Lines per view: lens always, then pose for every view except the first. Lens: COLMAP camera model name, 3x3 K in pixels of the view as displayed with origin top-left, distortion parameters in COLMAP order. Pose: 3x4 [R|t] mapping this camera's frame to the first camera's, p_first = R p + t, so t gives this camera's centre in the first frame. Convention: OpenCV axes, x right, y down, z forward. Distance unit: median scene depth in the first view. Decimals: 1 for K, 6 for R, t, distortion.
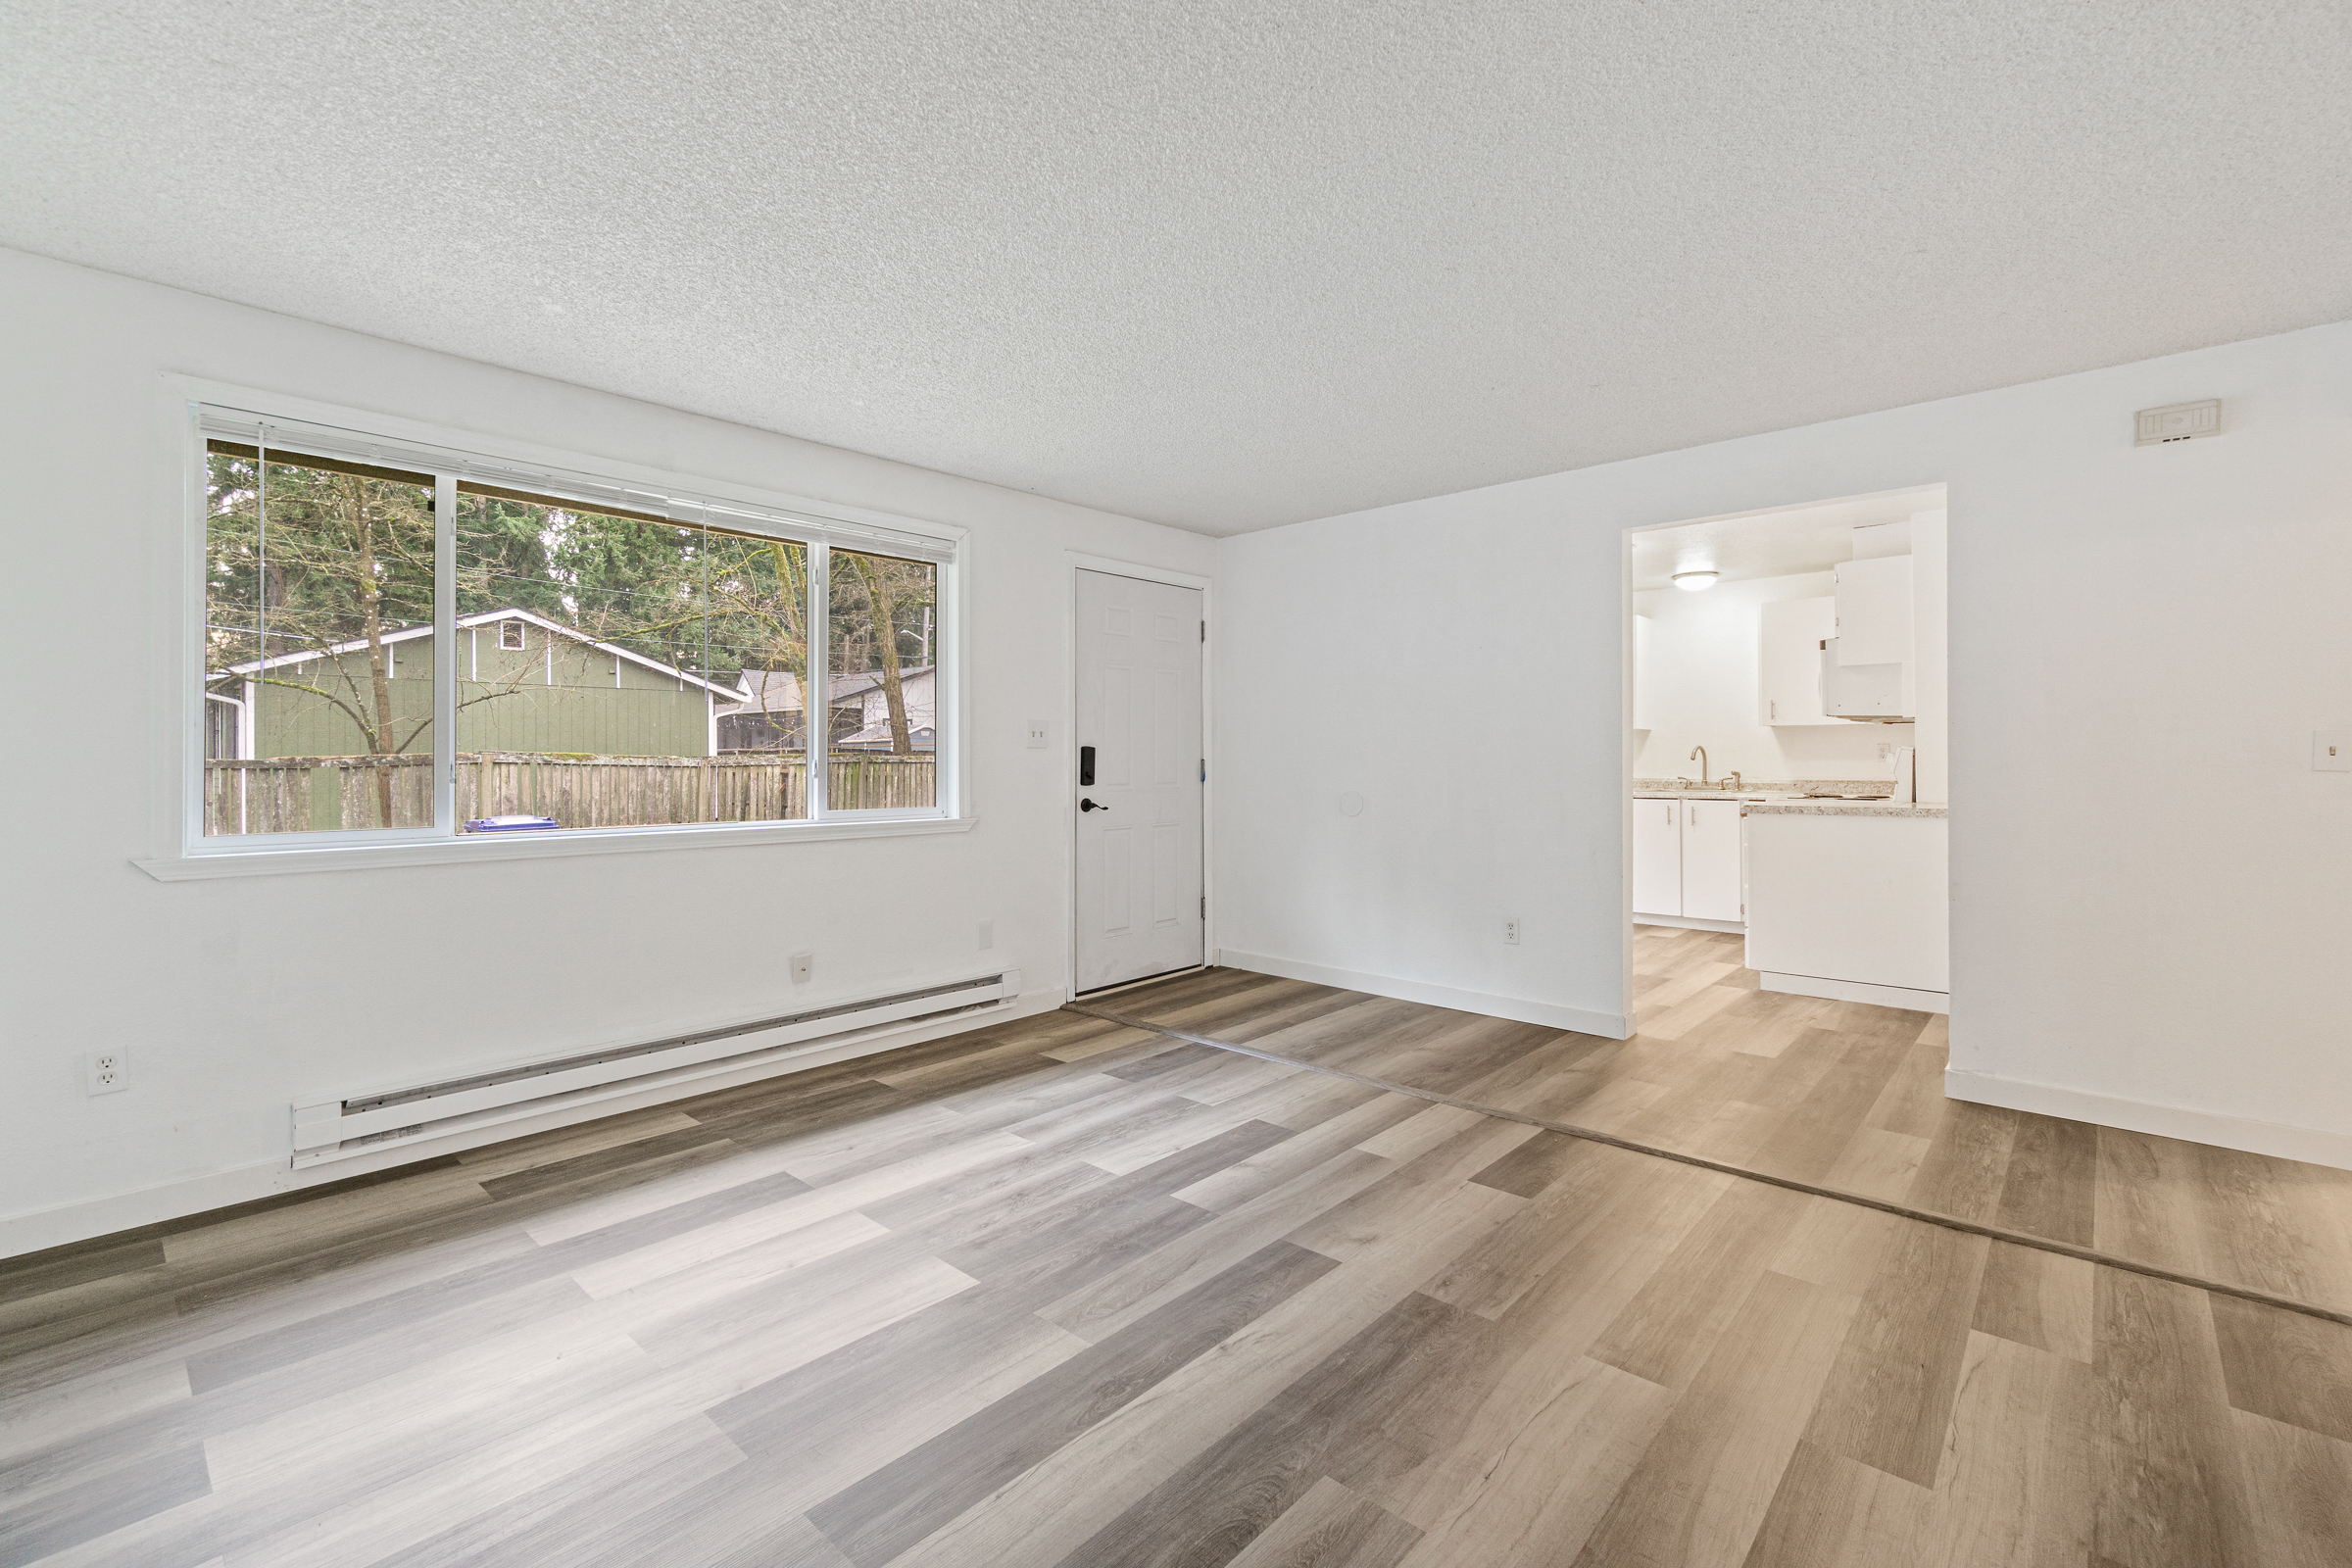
lens RADIAL K [[1016.2, 0, 1167.0], [0, 1016.2, 753.9], [0, 0, 1]] dist [-0.001261, 0.000064]
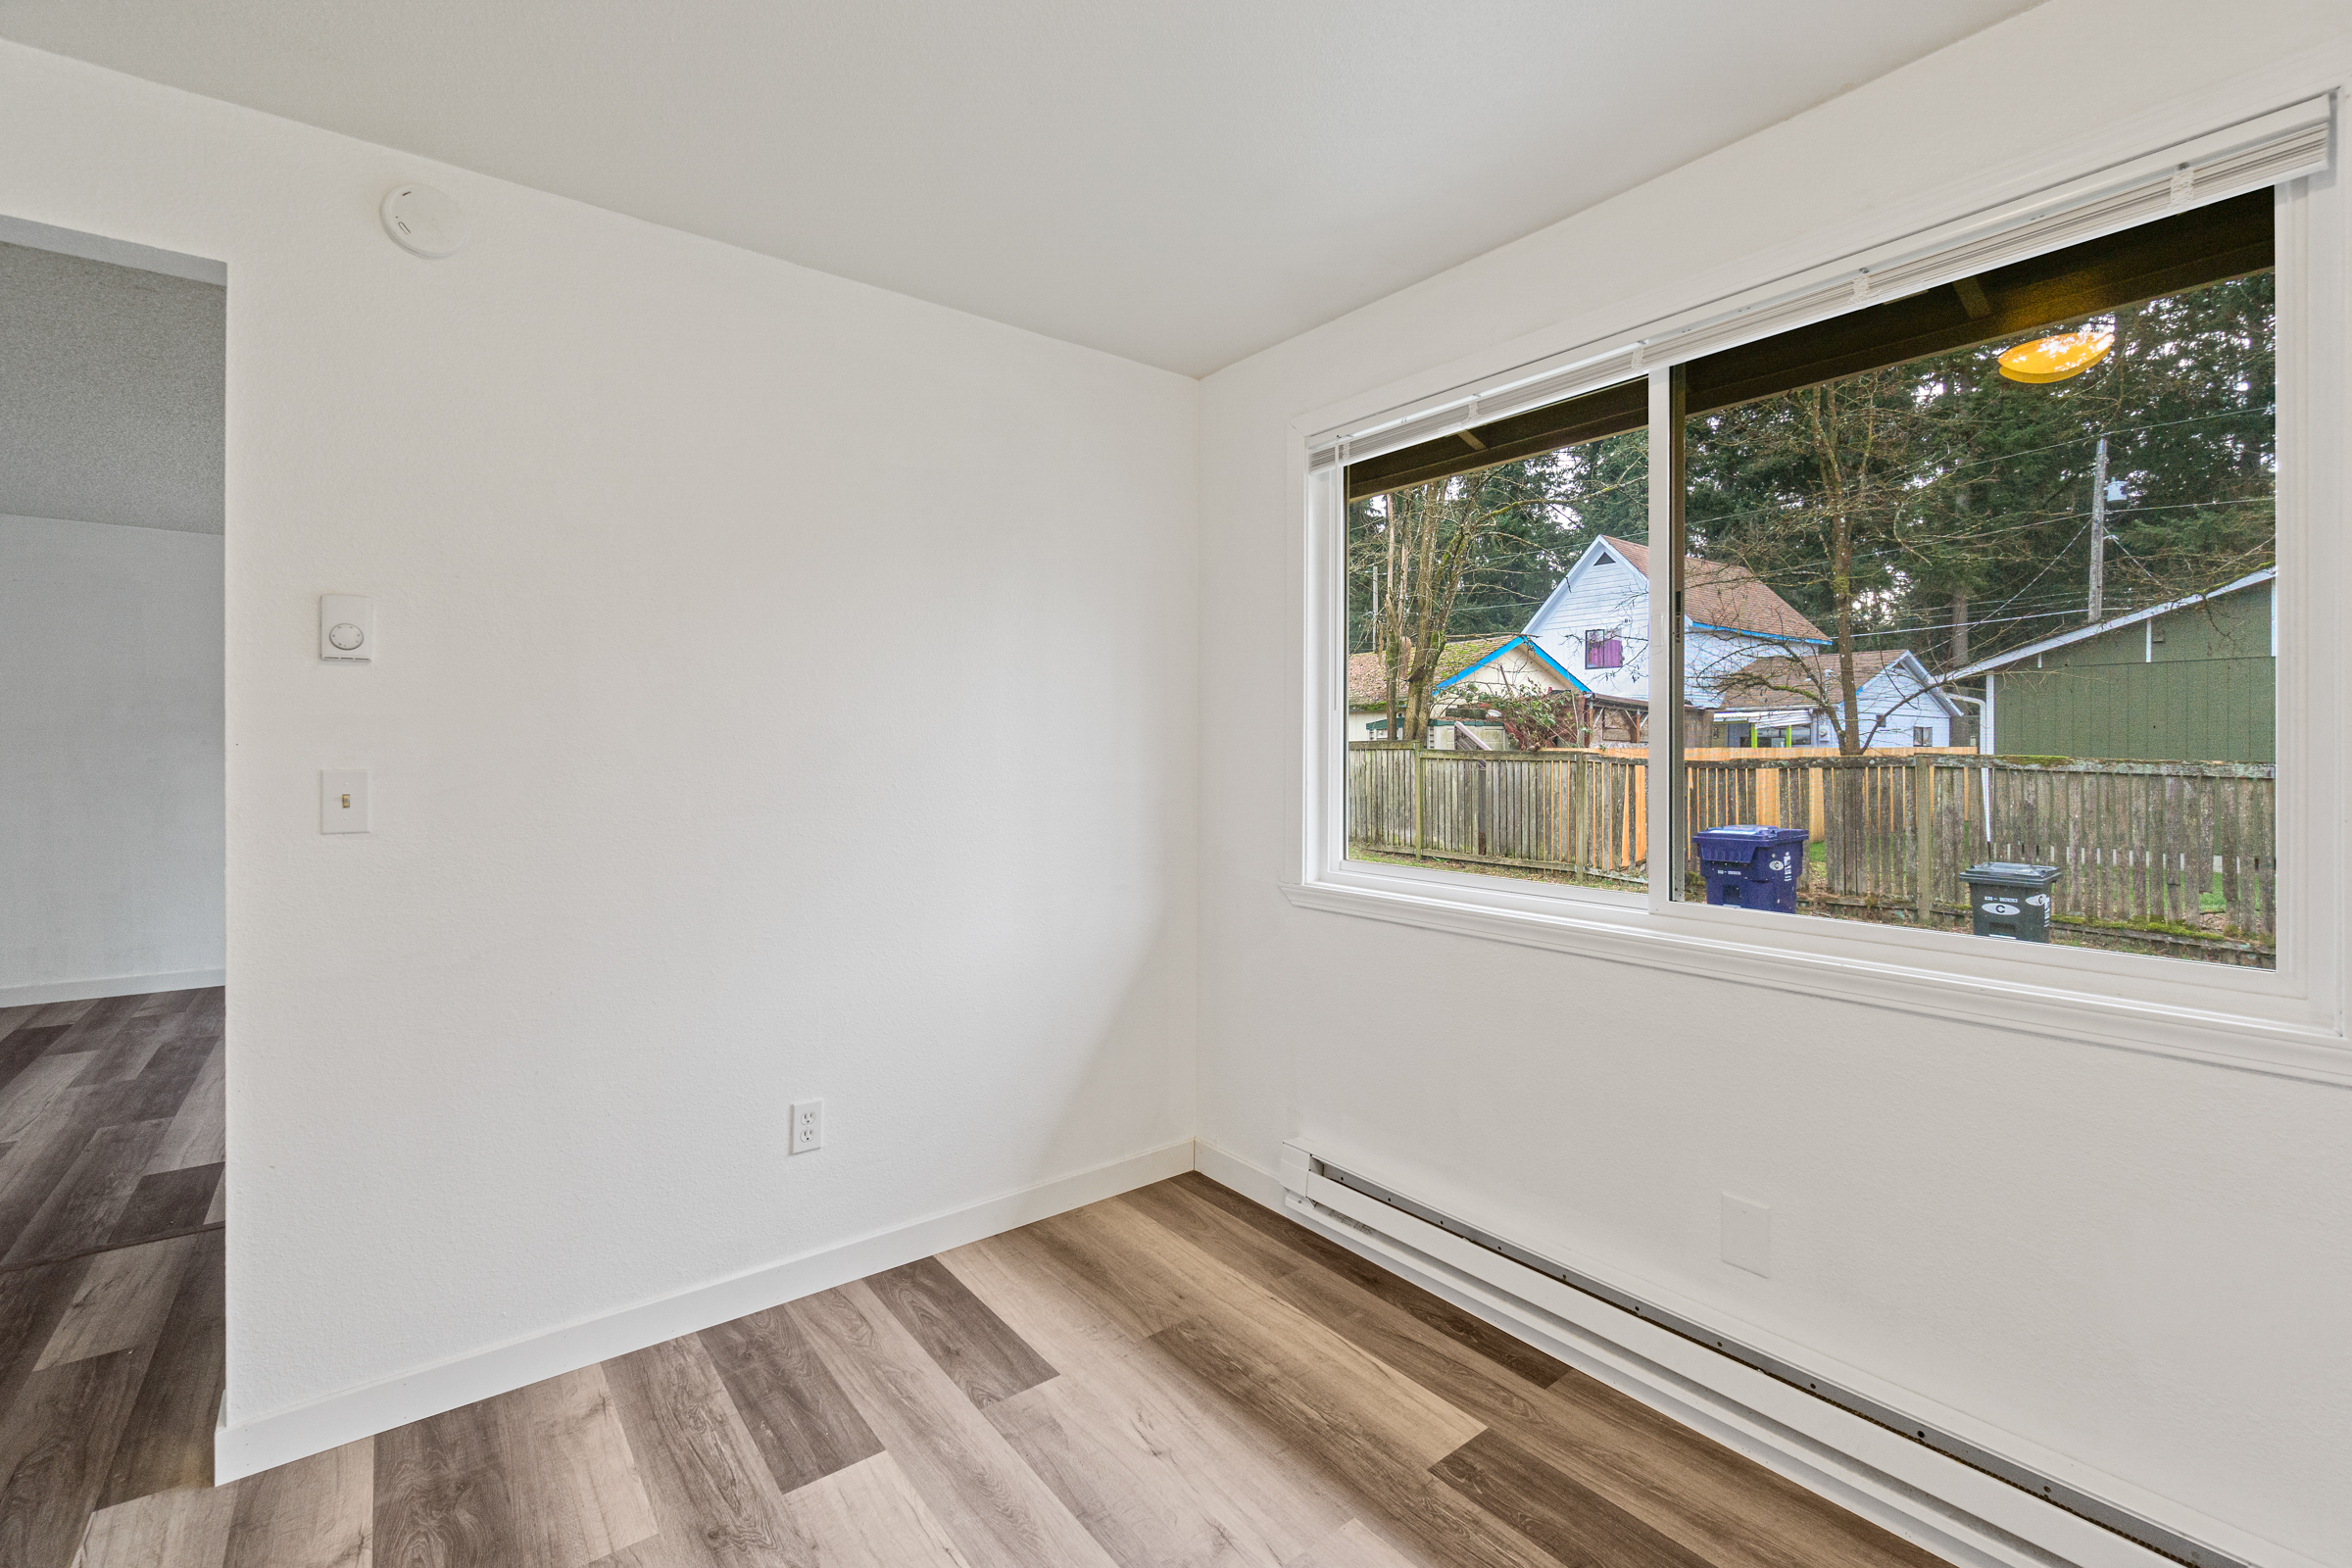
lens RADIAL K [[1016.2, 0, 1167.0], [0, 1016.2, 753.9], [0, 0, 1]] dist [-0.001261, 0.000064]
pose [[-0.169786, 0.005993, -0.985463, 0.264669], [0.003118, 0.999980, 0.005544, -0.008352], [0.985476, -0.002131, -0.169802, 0.479903]]
